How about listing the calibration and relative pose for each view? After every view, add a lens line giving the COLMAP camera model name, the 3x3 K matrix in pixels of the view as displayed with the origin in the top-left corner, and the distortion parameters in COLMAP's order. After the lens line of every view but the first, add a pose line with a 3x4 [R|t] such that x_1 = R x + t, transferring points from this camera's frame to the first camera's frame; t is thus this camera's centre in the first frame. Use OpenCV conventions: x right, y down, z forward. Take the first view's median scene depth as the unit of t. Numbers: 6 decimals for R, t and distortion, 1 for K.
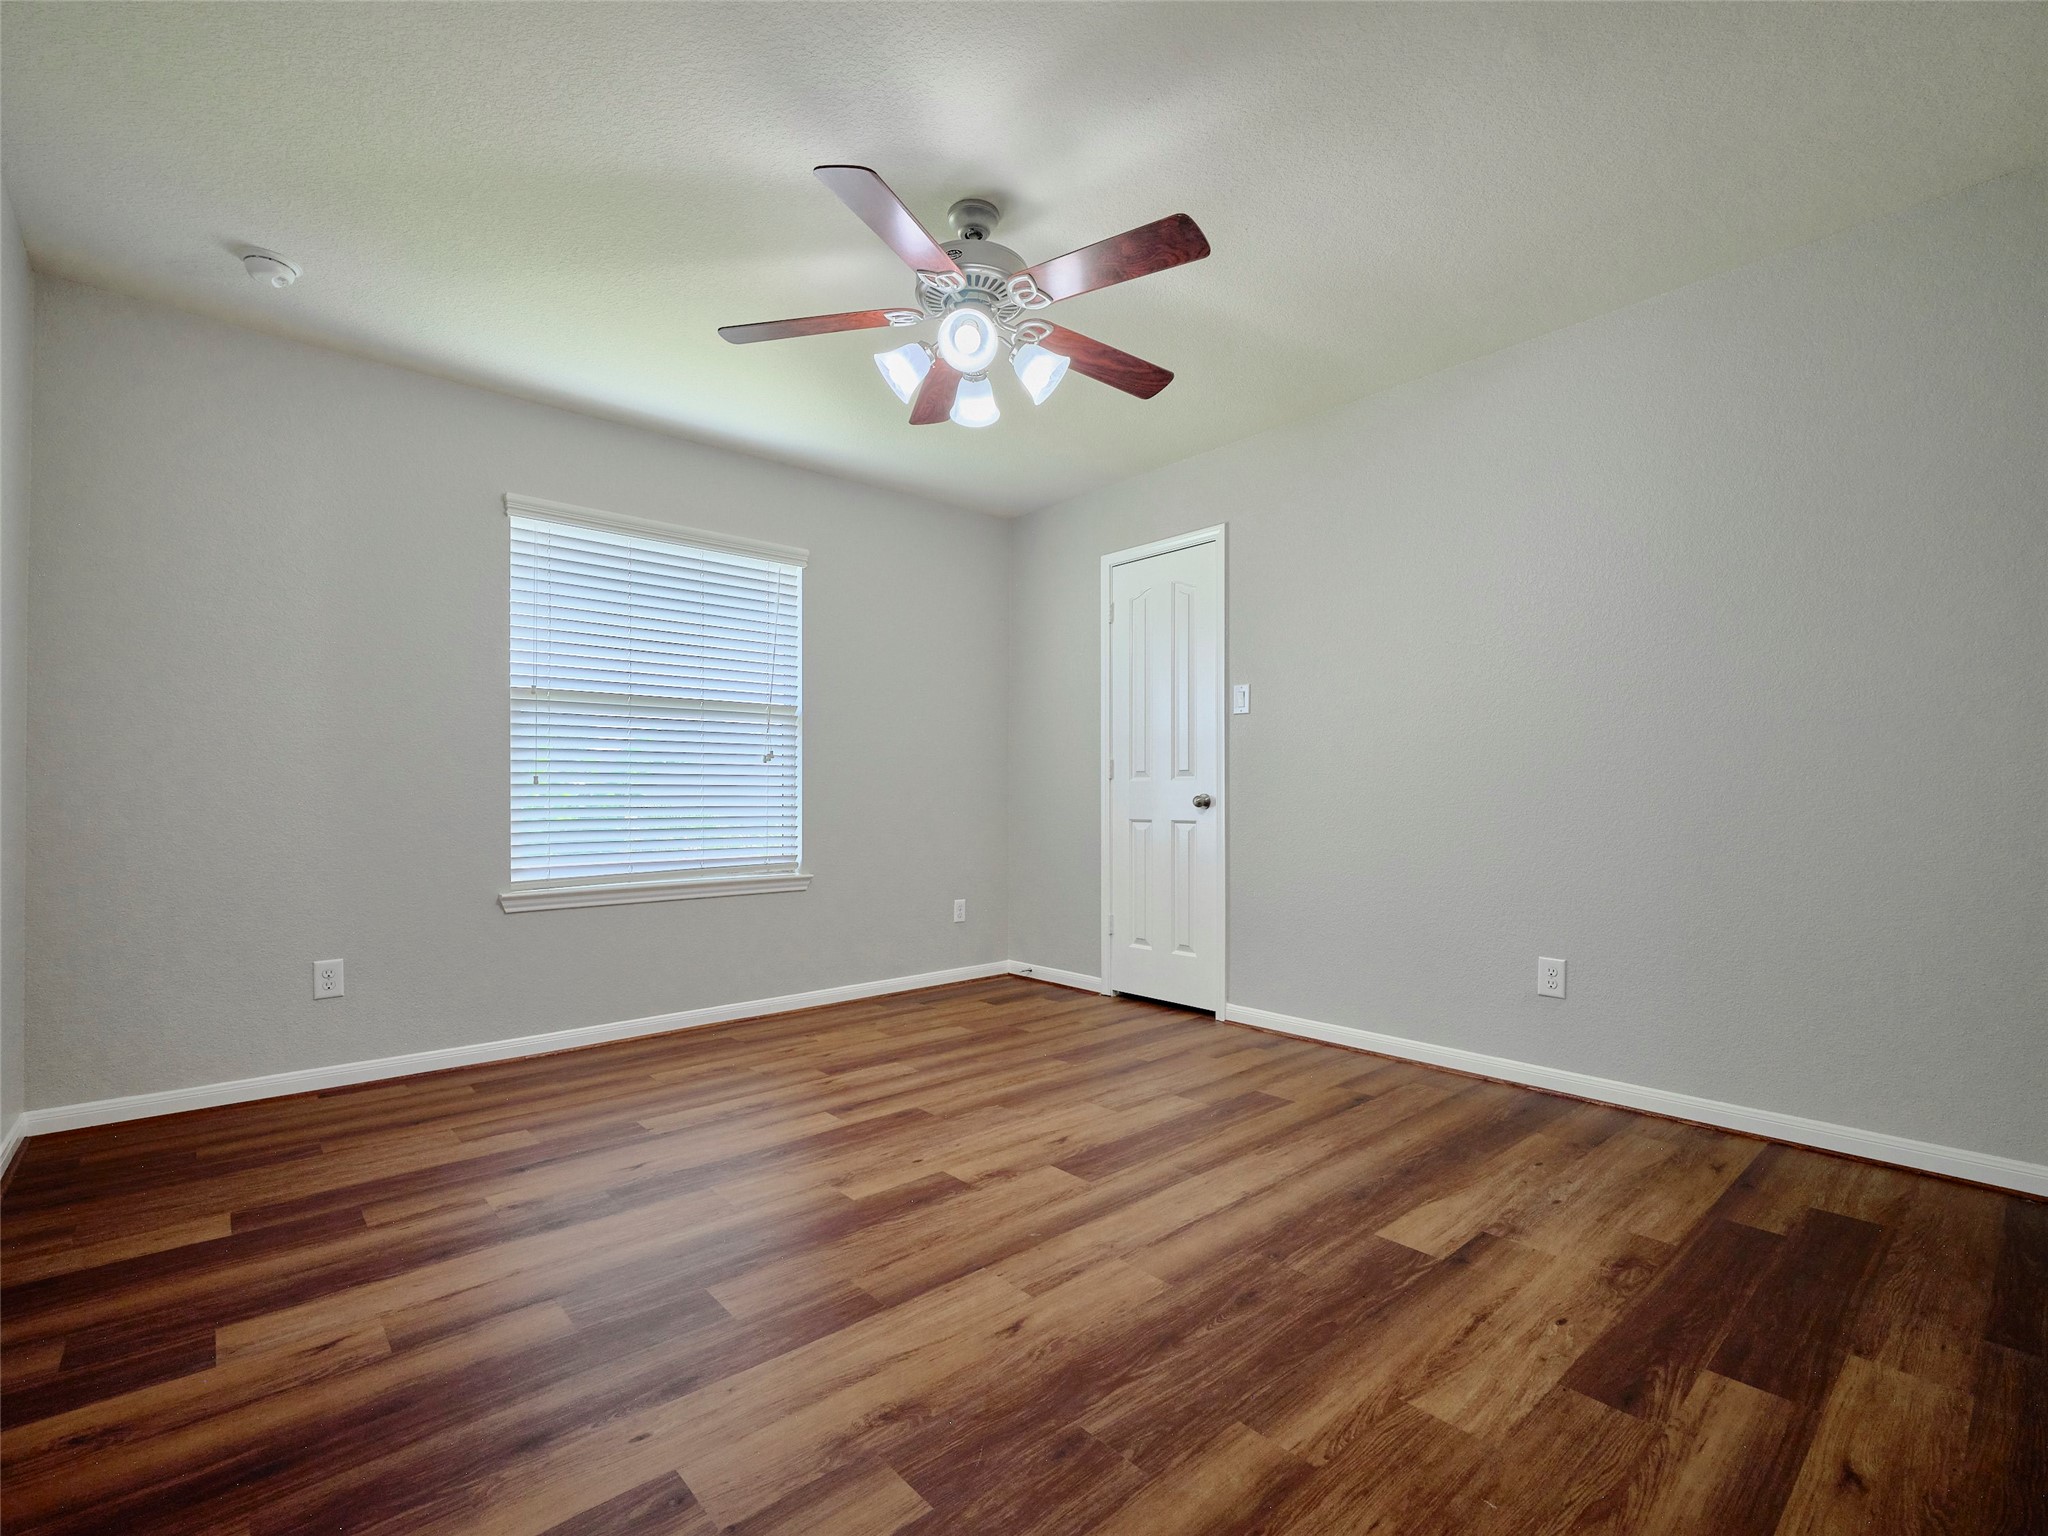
lens RADIAL K [[929.6, 0, 1021.2], [0, 929.6, 796.2], [0, 0, 1]] dist [-0.001475, -0.000414]
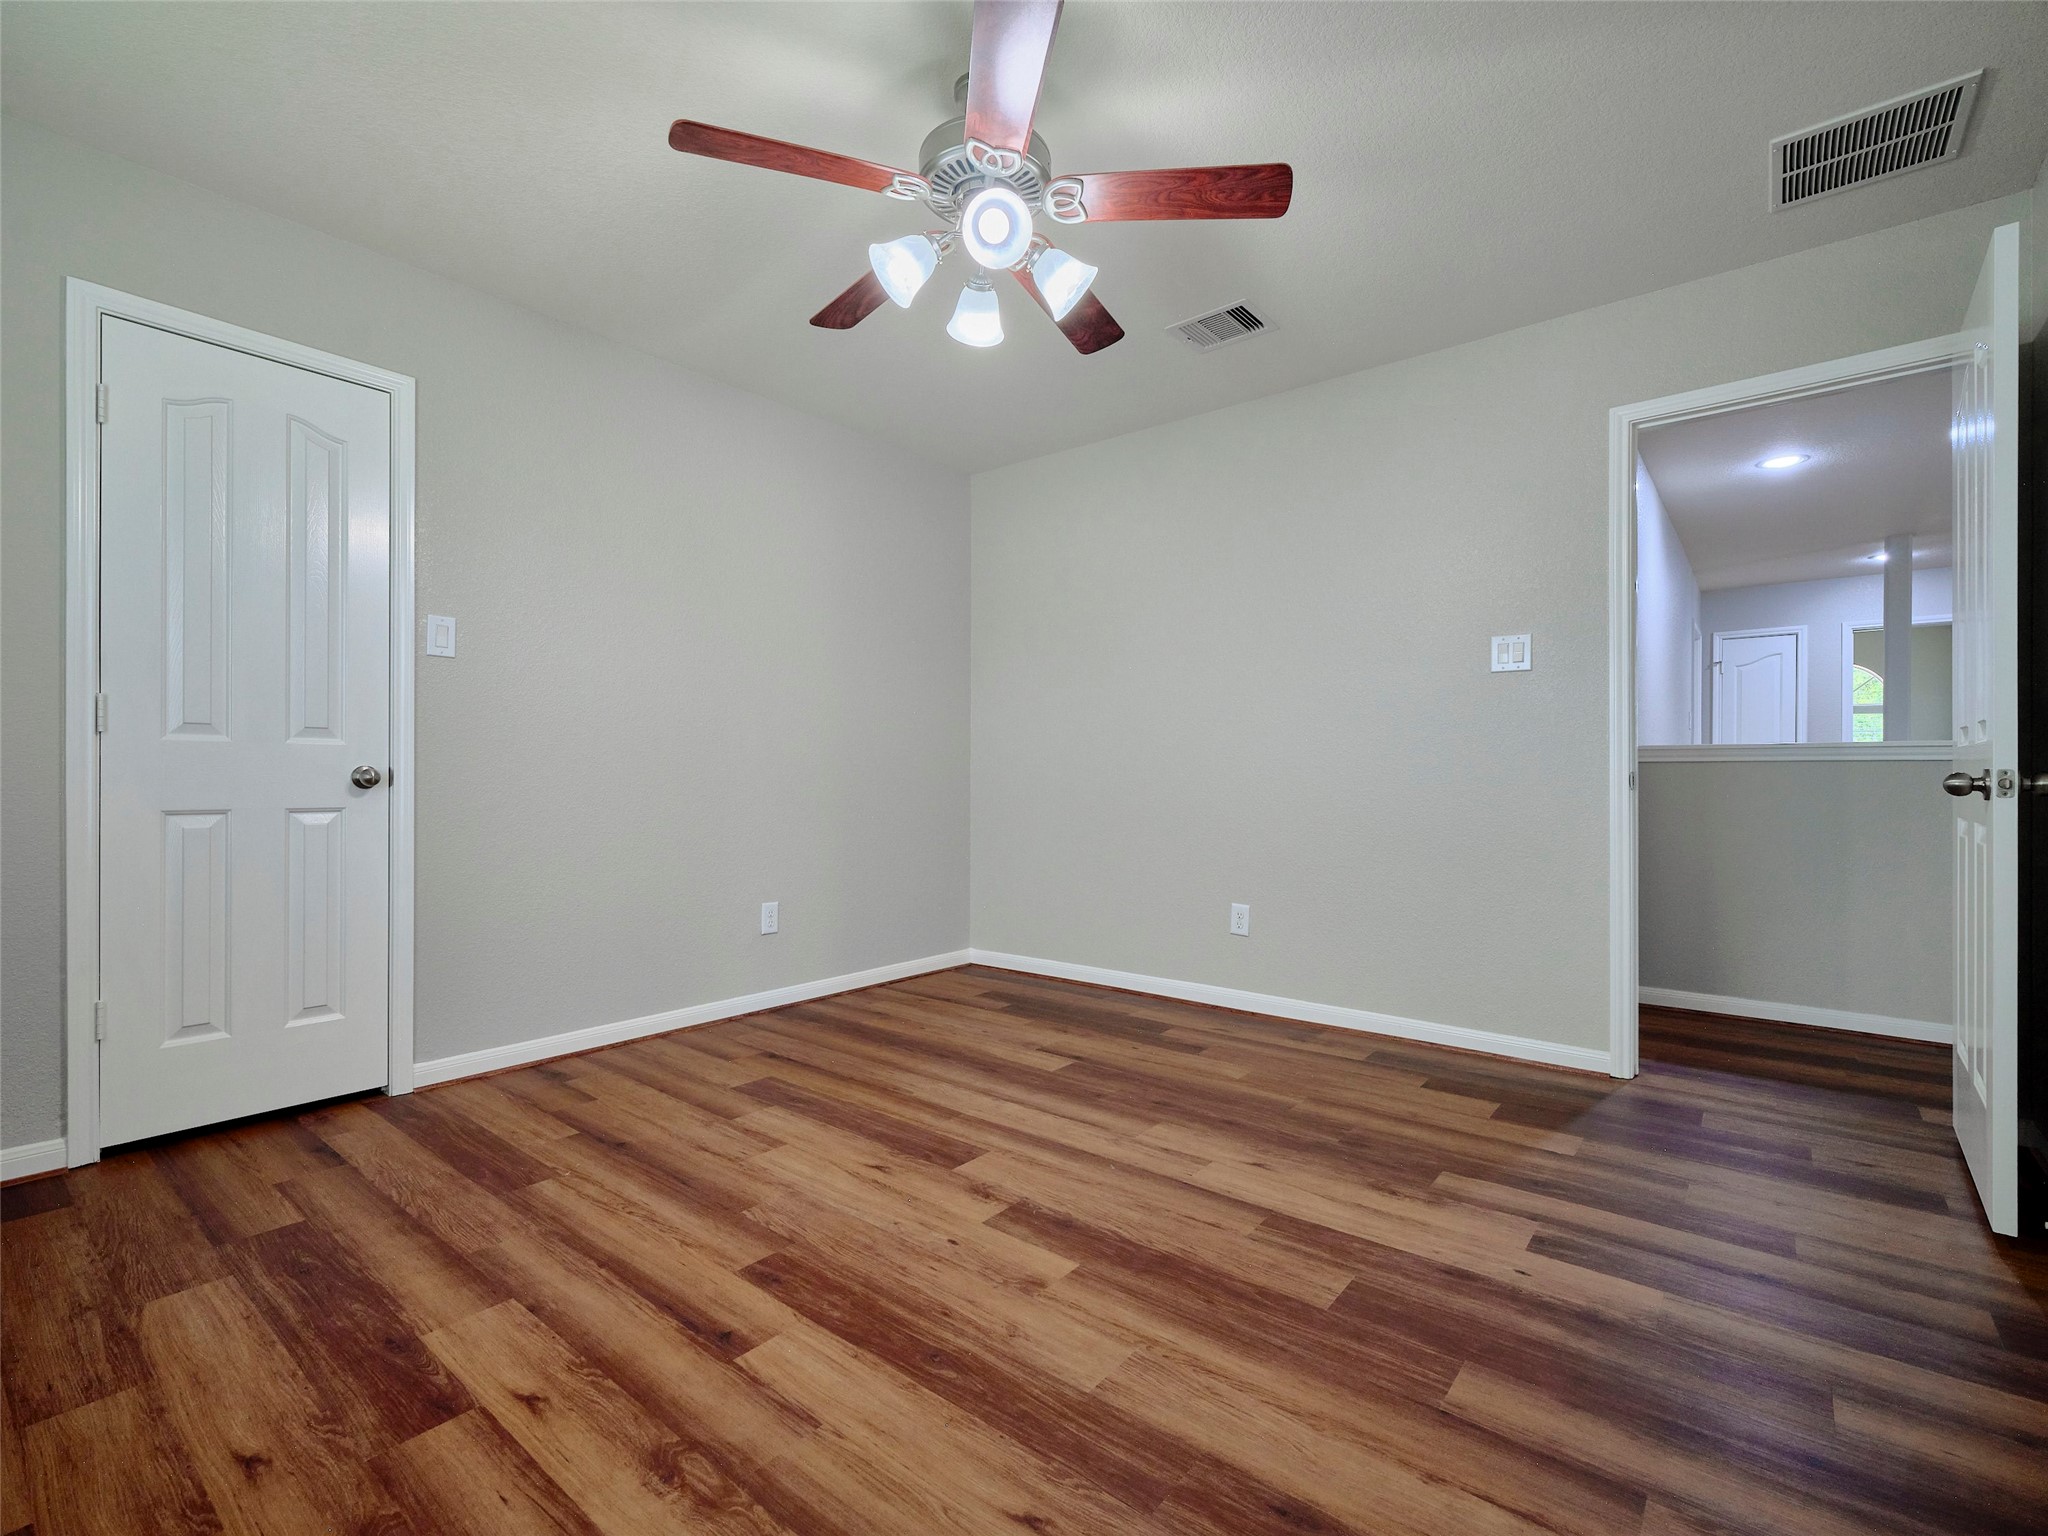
lens RADIAL K [[928.5, 0, 1014.9], [0, 928.5, 764.7], [0, 0, 1]] dist [0.000200, -0.000062]
pose [[-0.164145, 0.014875, 0.986324, -0.778287], [-0.007494, 0.999839, -0.016326, 0.005546], [-0.986408, -0.010071, -0.164007, 0.944211]]
